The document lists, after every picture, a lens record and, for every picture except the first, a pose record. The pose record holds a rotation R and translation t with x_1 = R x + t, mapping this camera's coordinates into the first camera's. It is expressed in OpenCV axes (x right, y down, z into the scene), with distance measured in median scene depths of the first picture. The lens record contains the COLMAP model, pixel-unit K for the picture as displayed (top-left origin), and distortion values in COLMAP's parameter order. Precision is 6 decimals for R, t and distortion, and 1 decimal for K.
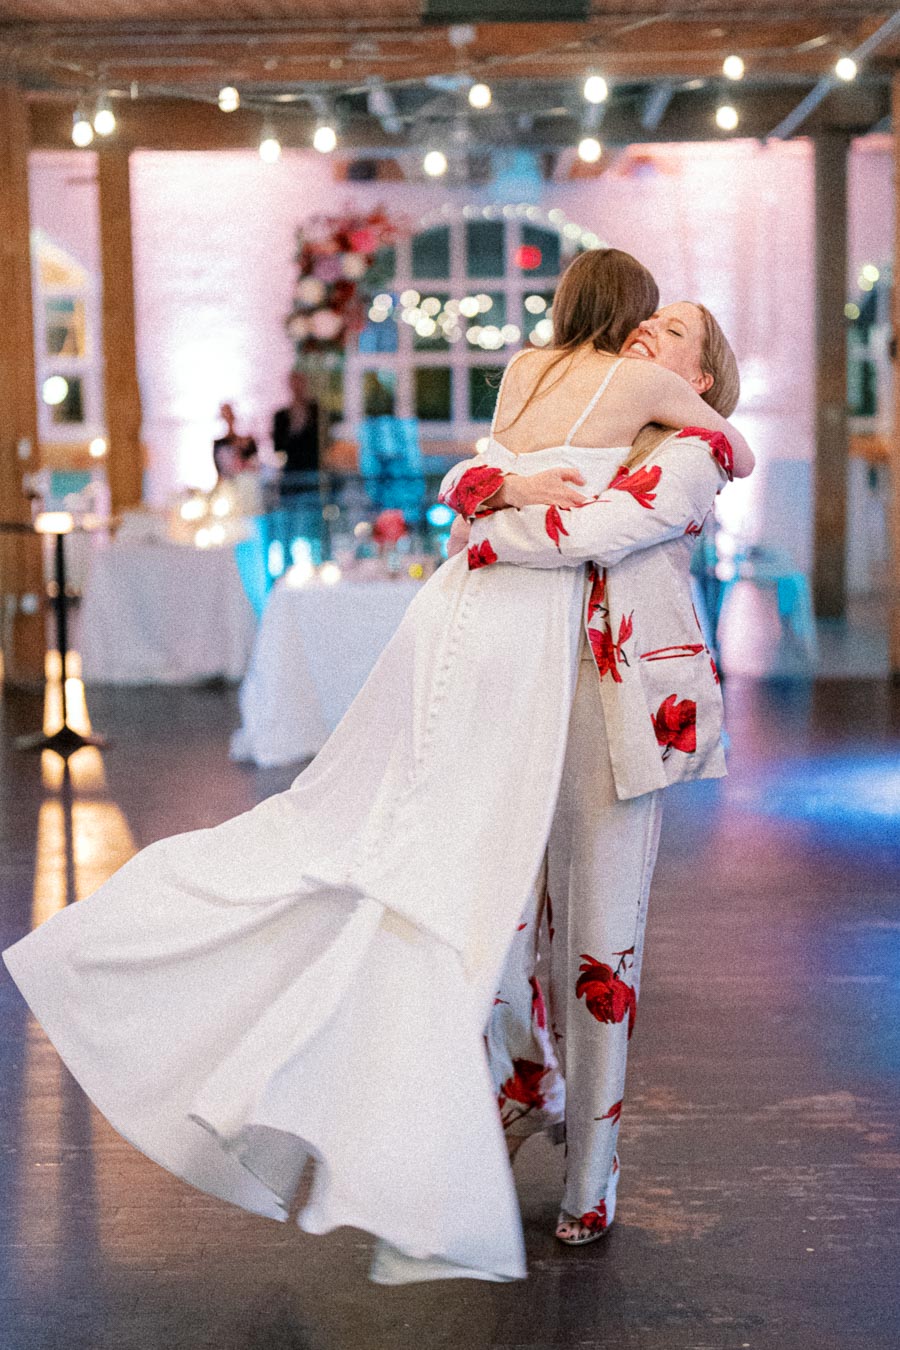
lens RADIAL K [[2146.0, 0, 450.7], [0, 2146.0, 635.1], [0, 0, 1]] dist [0.006325, -0.002046]
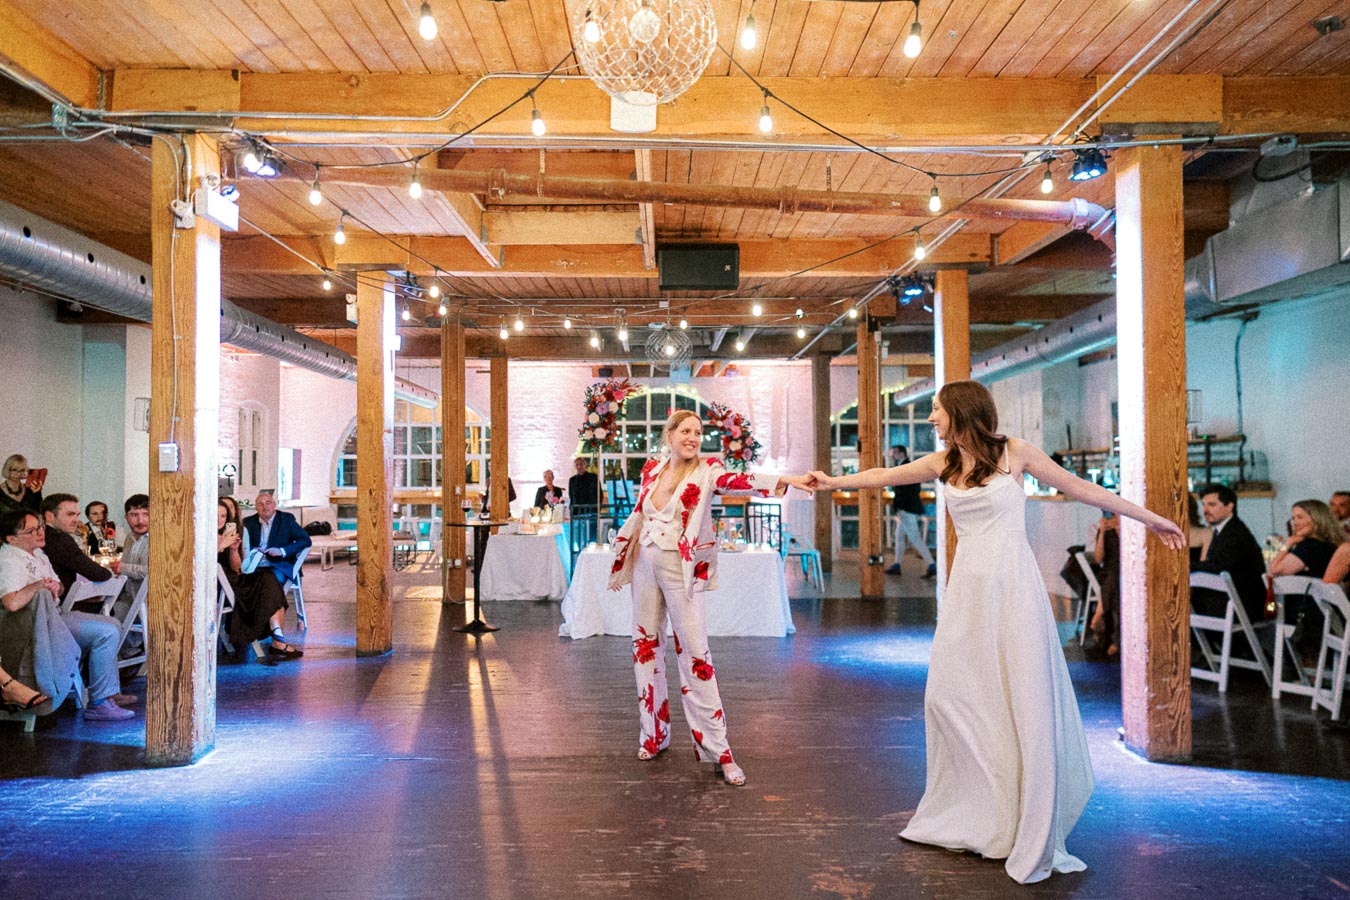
lens RADIAL K [[942.0, 0, 661.1], [0, 942.0, 454.4], [0, 0, 1]] dist [-0.000543, -0.000208]
pose [[0.999324, 0.007801, 0.035937, -0.031095], [-0.002778, 0.990461, -0.137765, 0.007113], [-0.036669, 0.137572, 0.989813, 0.058627]]
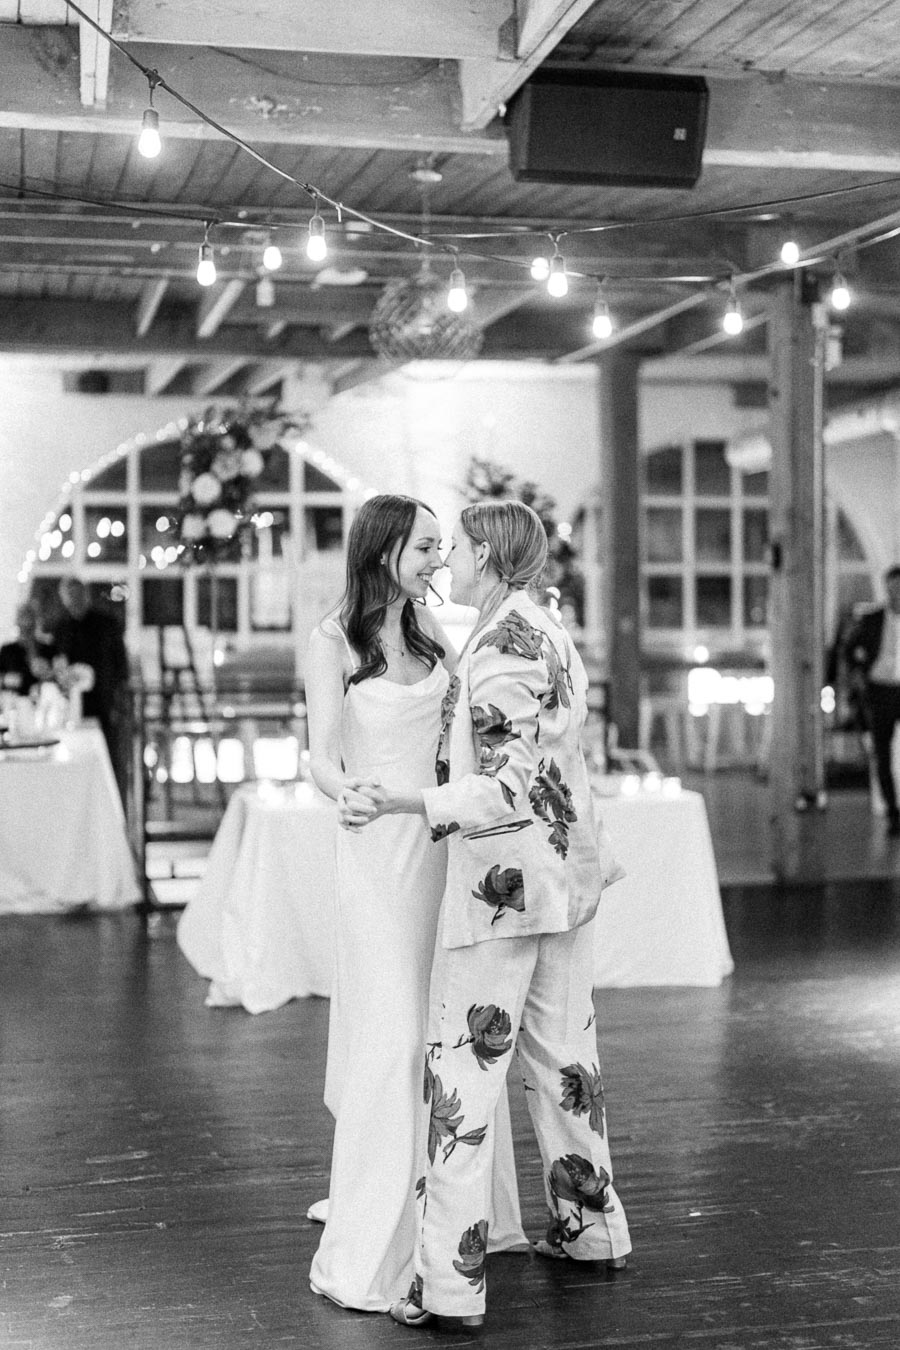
lens RADIAL K [[1915.8, 0, 450.0], [0, 1915.8, 675.0], [0, 0, 1]] dist [-0.003570, 0.018835]
pose [[0.968464, -0.004492, 0.249113, -0.168966], [0.024452, 0.996725, -0.077086, -0.012794], [-0.247951, 0.080746, 0.965402, 0.177020]]
